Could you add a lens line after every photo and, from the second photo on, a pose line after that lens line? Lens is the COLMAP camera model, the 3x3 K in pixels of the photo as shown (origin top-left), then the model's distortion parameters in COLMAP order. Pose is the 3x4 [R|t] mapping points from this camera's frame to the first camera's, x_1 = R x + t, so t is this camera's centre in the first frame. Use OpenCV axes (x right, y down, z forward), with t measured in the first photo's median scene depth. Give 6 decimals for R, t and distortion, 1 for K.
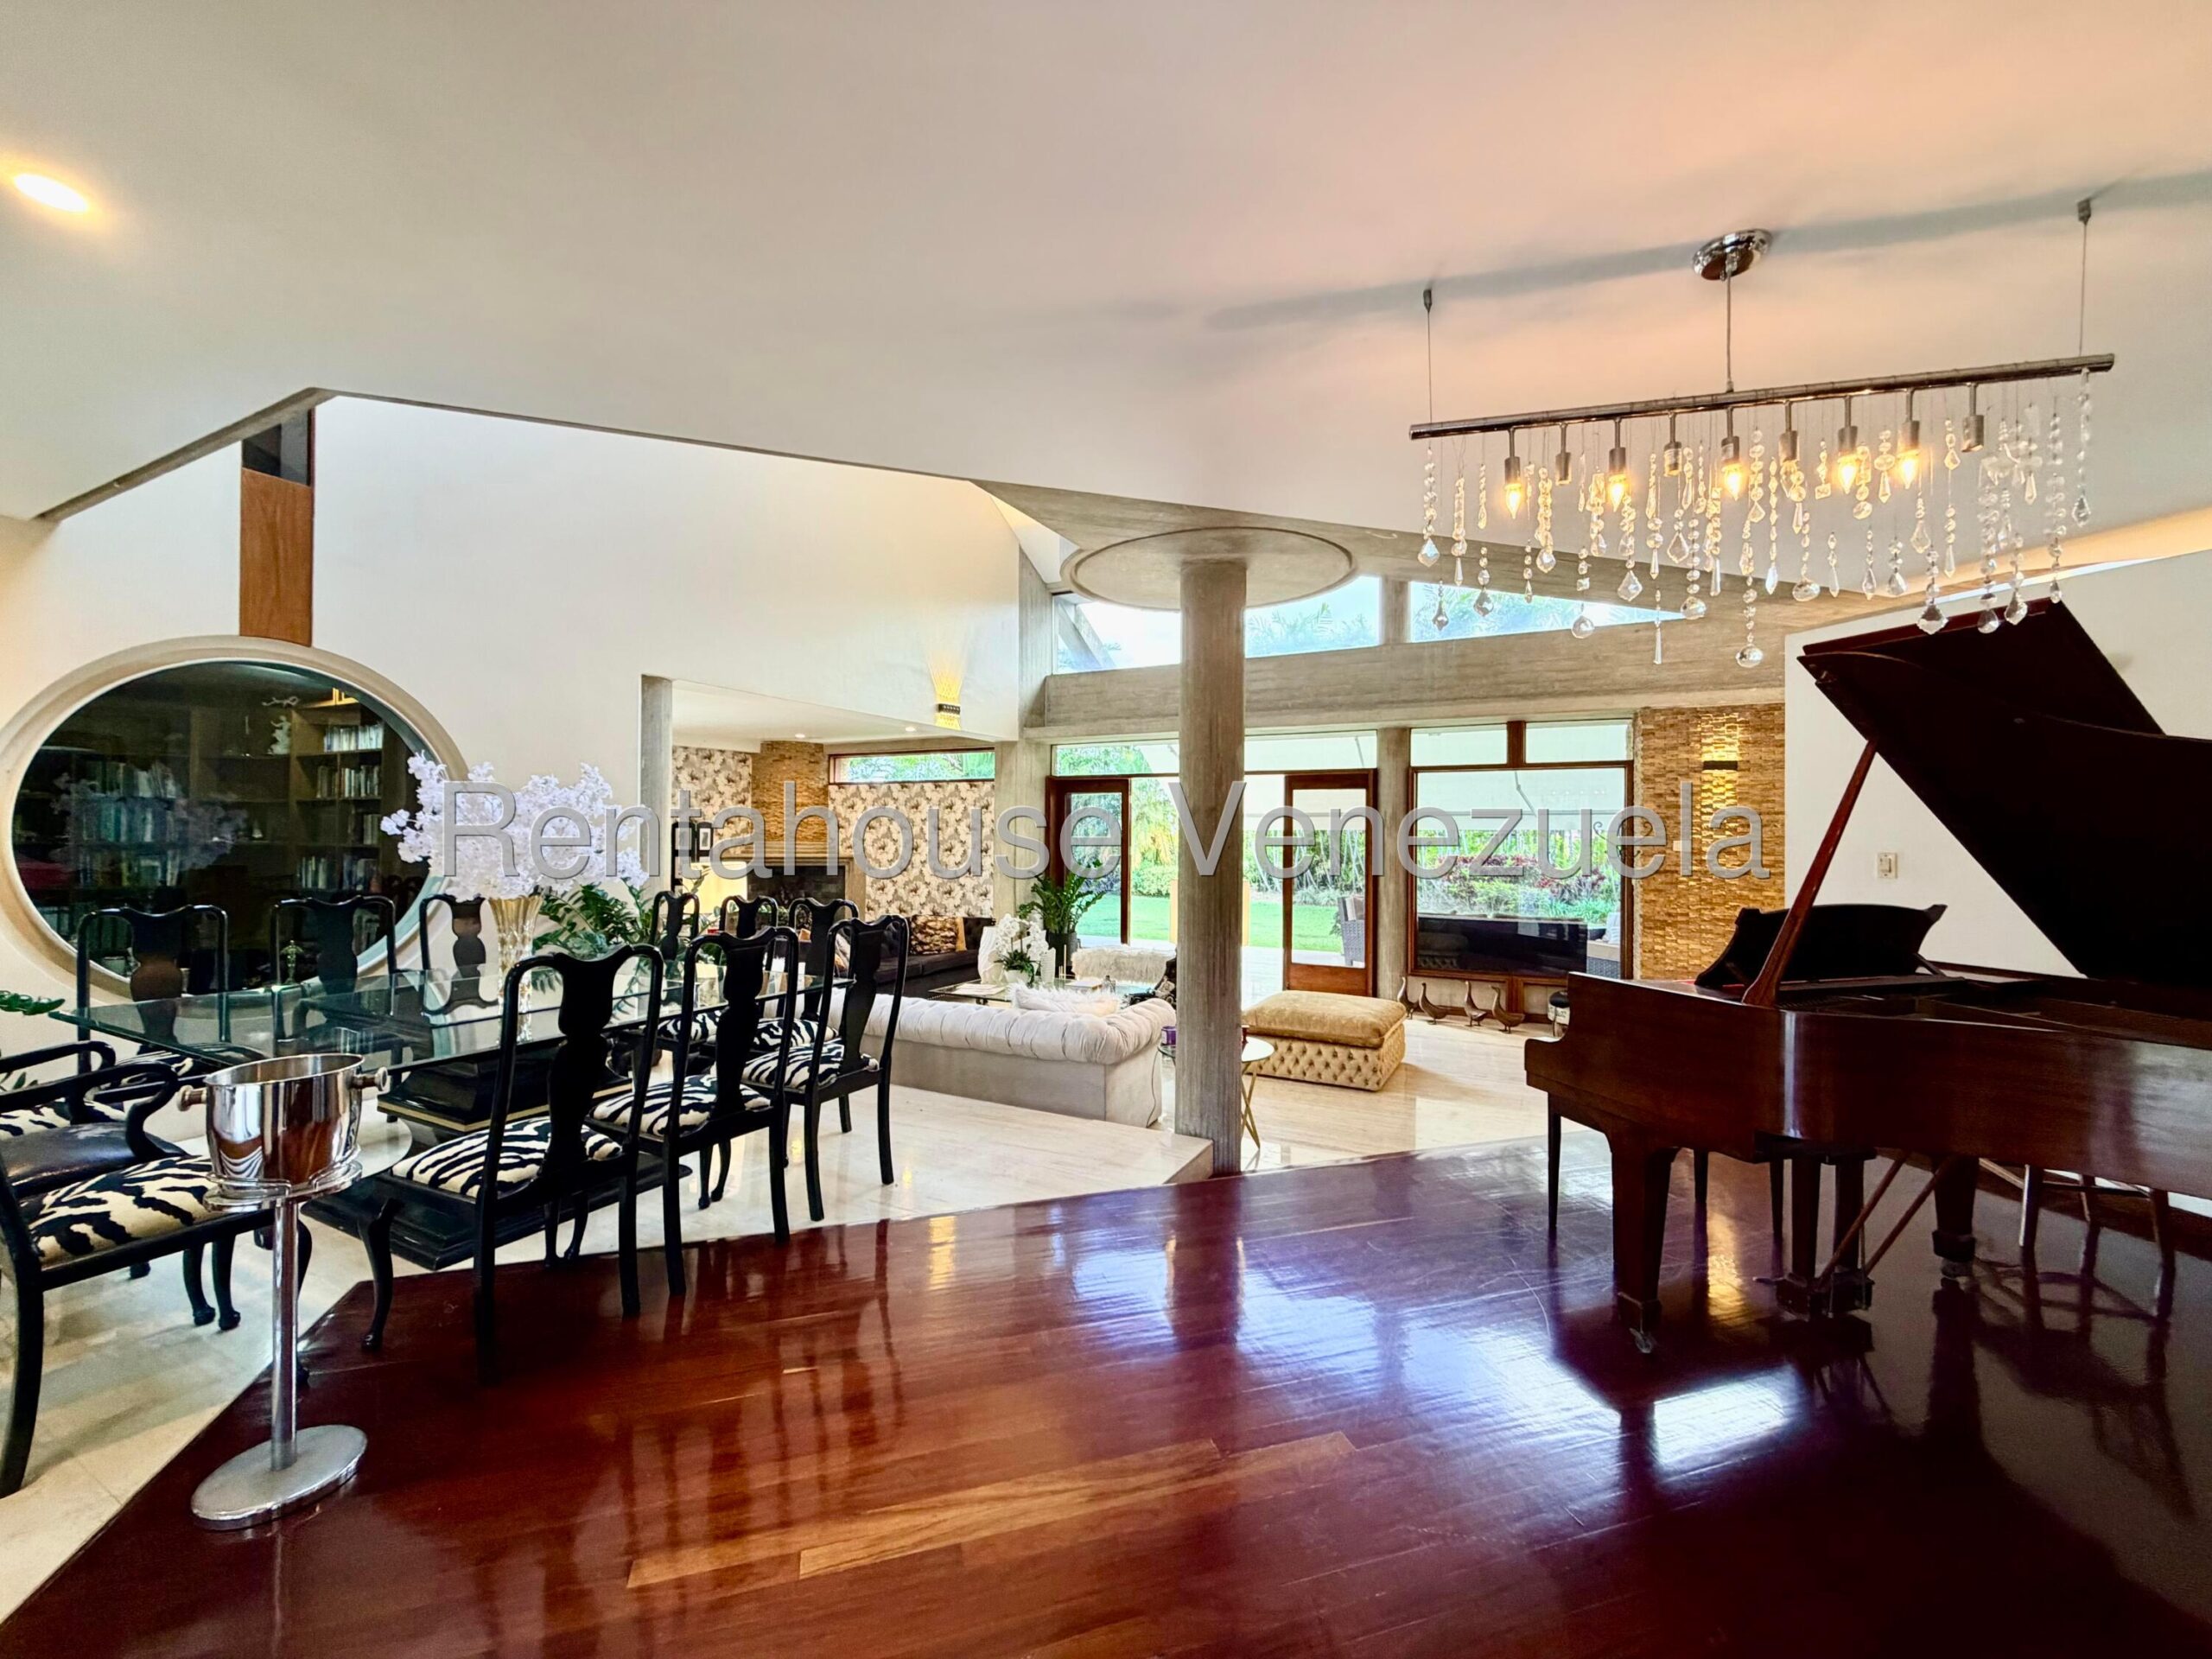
lens RADIAL K [[881.4, 0, 1105.7], [0, 881.4, 827.2], [0, 0, 1]] dist [-0.000007, 0.000535]
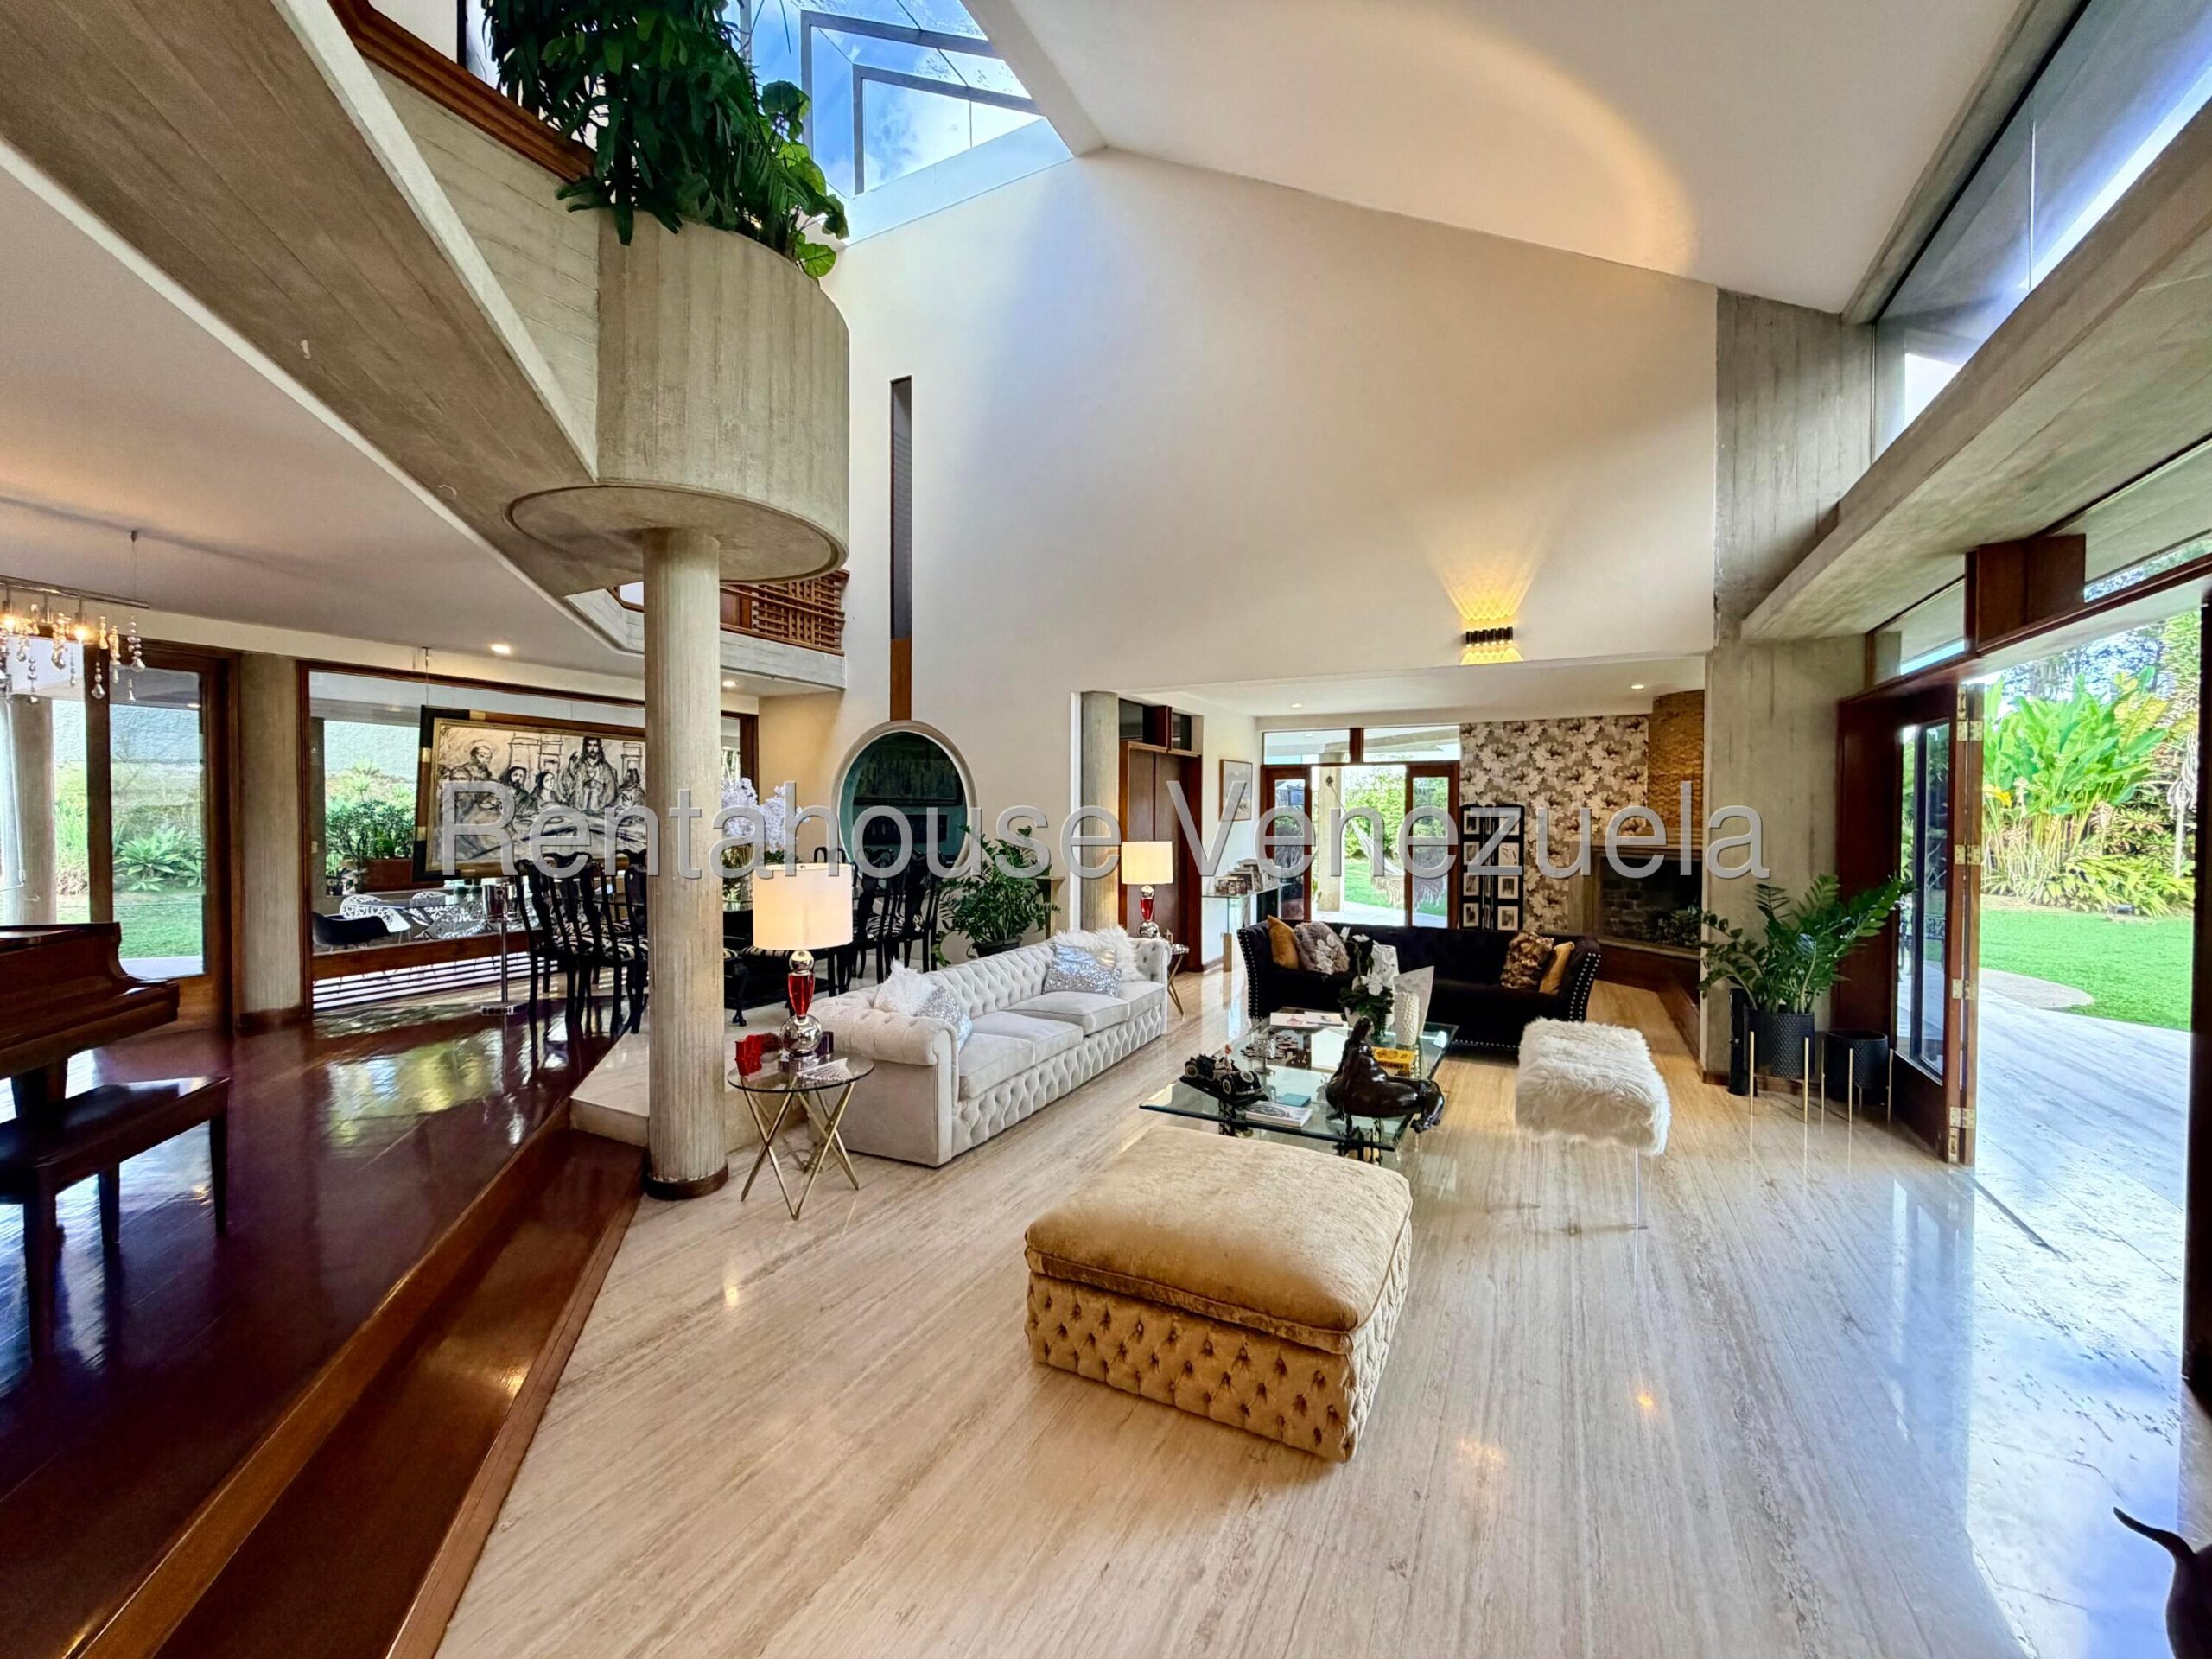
lens RADIAL K [[883.0, 0, 1105.2], [0, 883.0, 827.2], [0, 0, 1]] dist [-0.001018, 0.000379]
pose [[0.009309, 0.008651, -0.999919, 0.443663], [0.006034, 0.999944, 0.008708, 0.007458], [0.999938, -0.006115, 0.009256, 0.593109]]
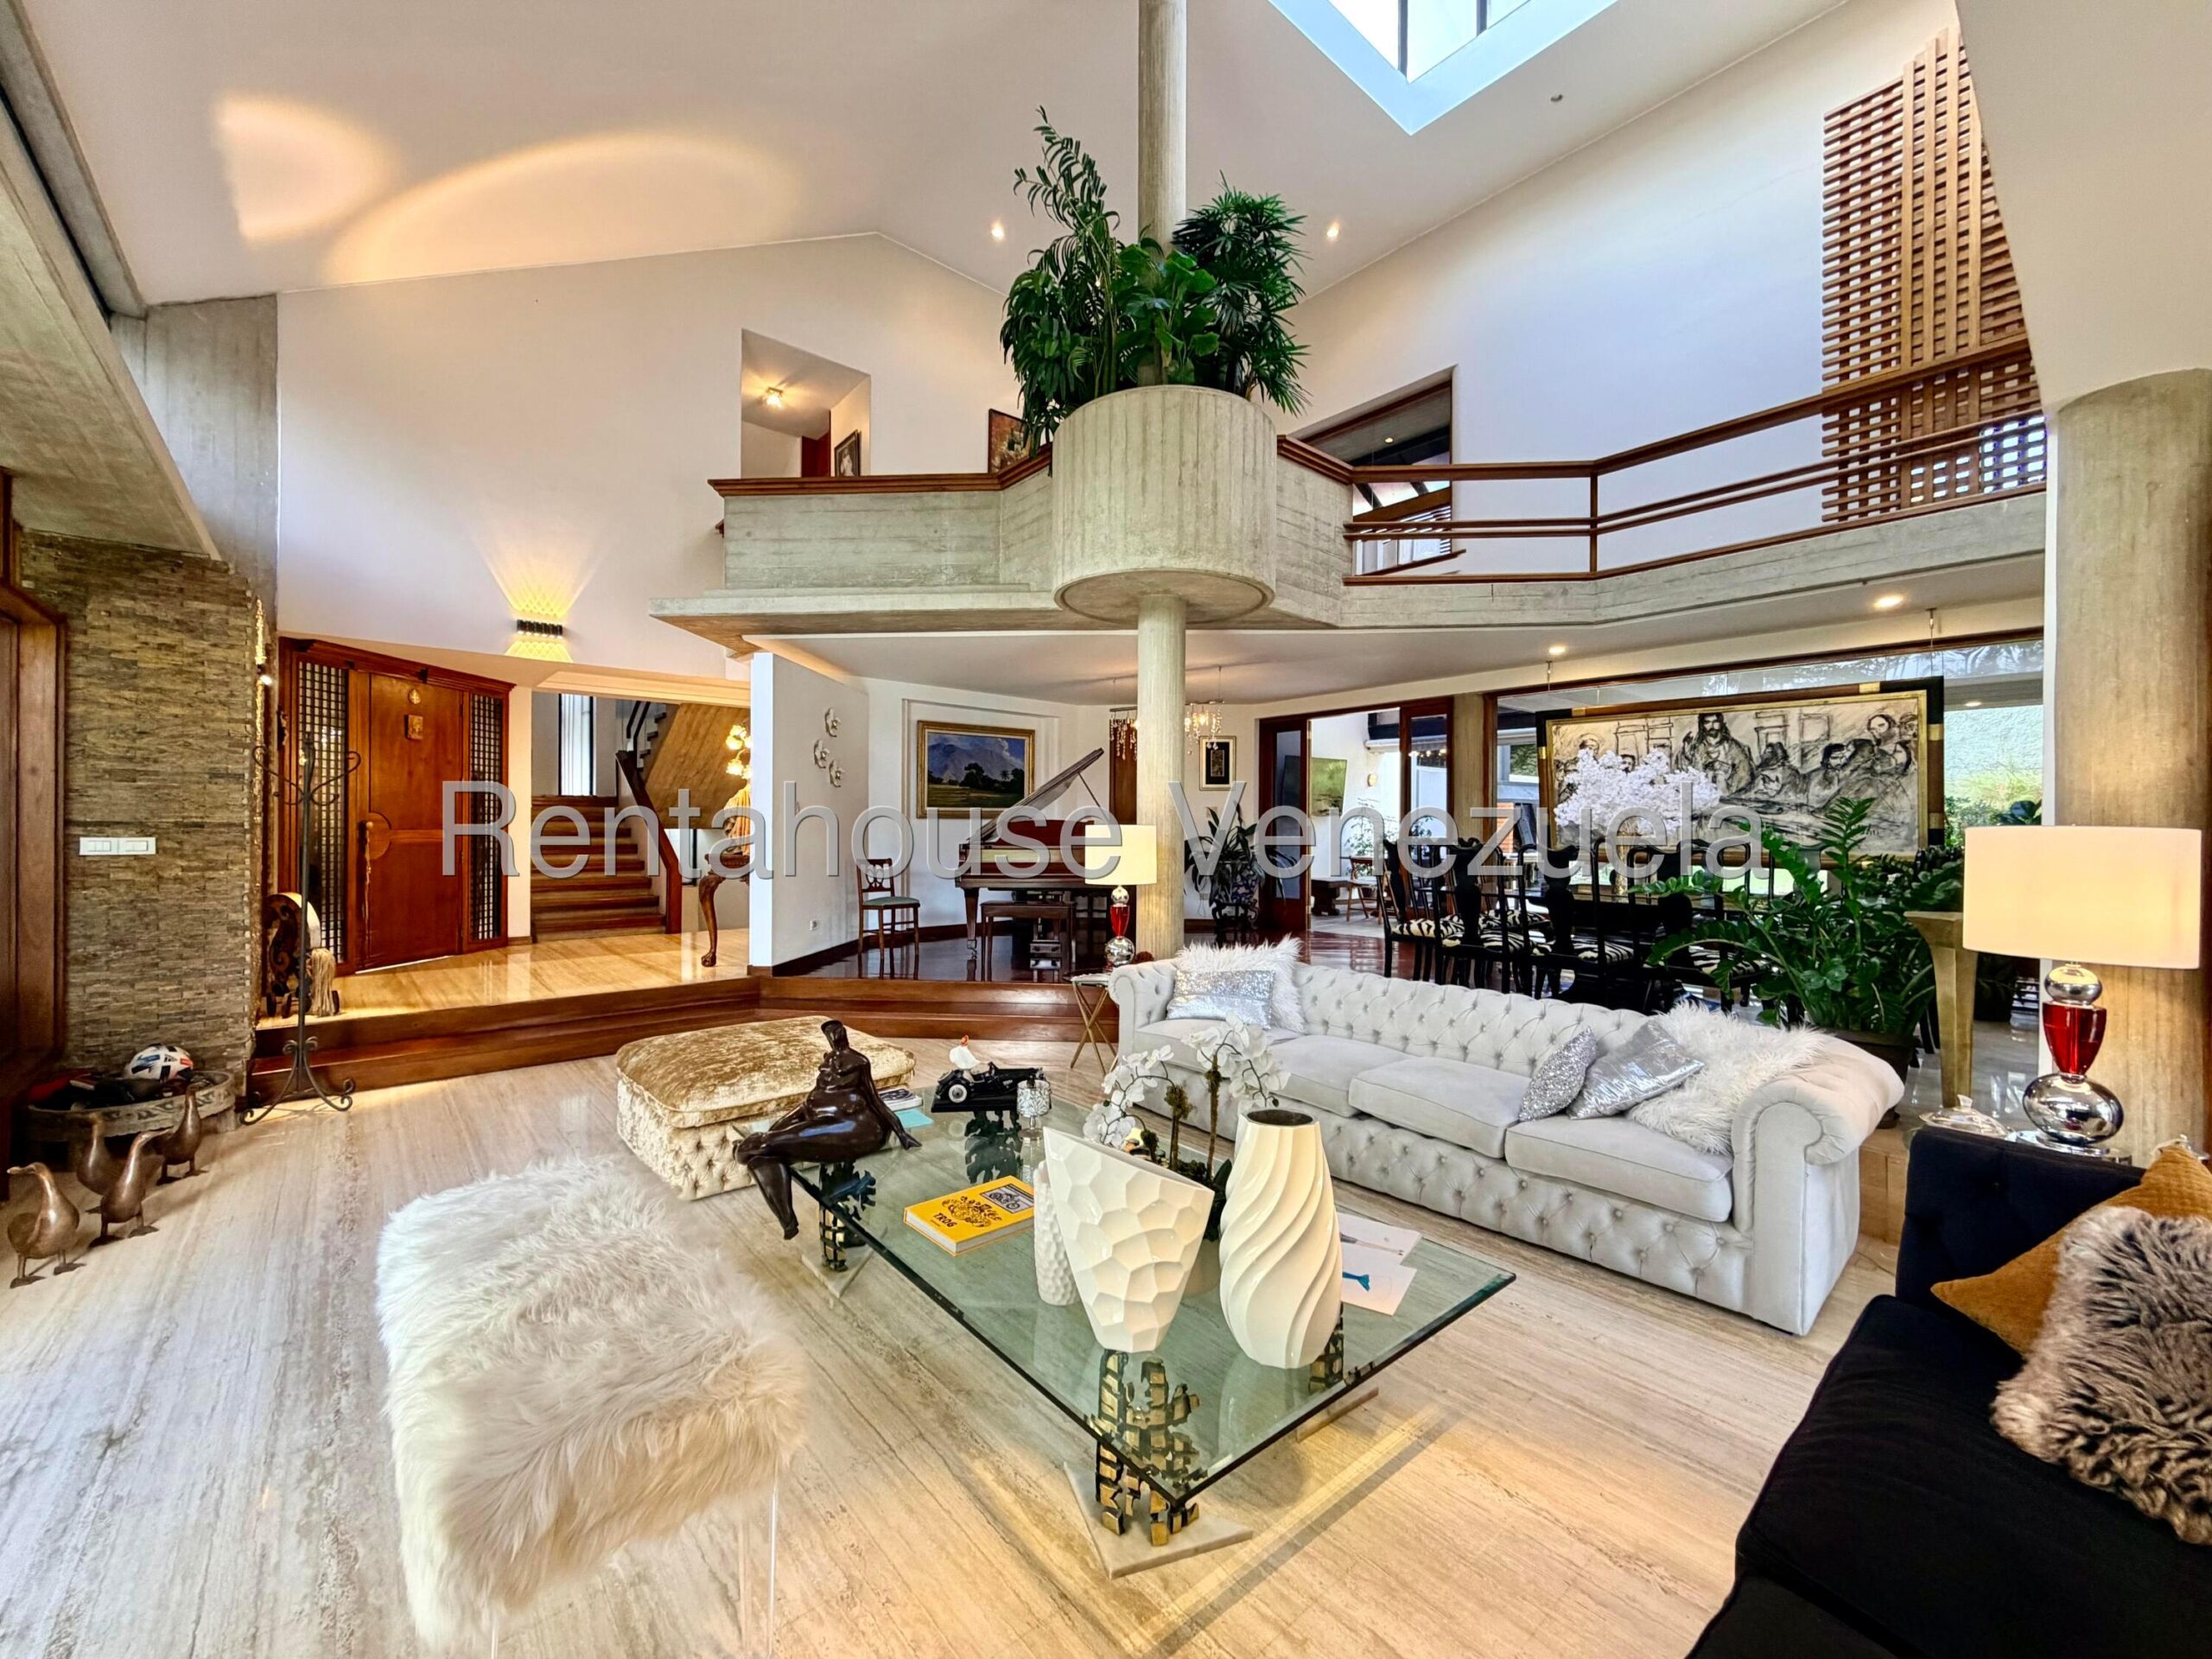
lens RADIAL K [[881.4, 0, 1105.7], [0, 881.4, 827.2], [0, 0, 1]] dist [-0.000007, 0.000535]
pose [[-0.927447, -0.011895, 0.373765, -0.131104], [-0.014552, 0.999885, -0.004286, 0.029930], [-0.373671, -0.009414, -0.927513, 0.944421]]
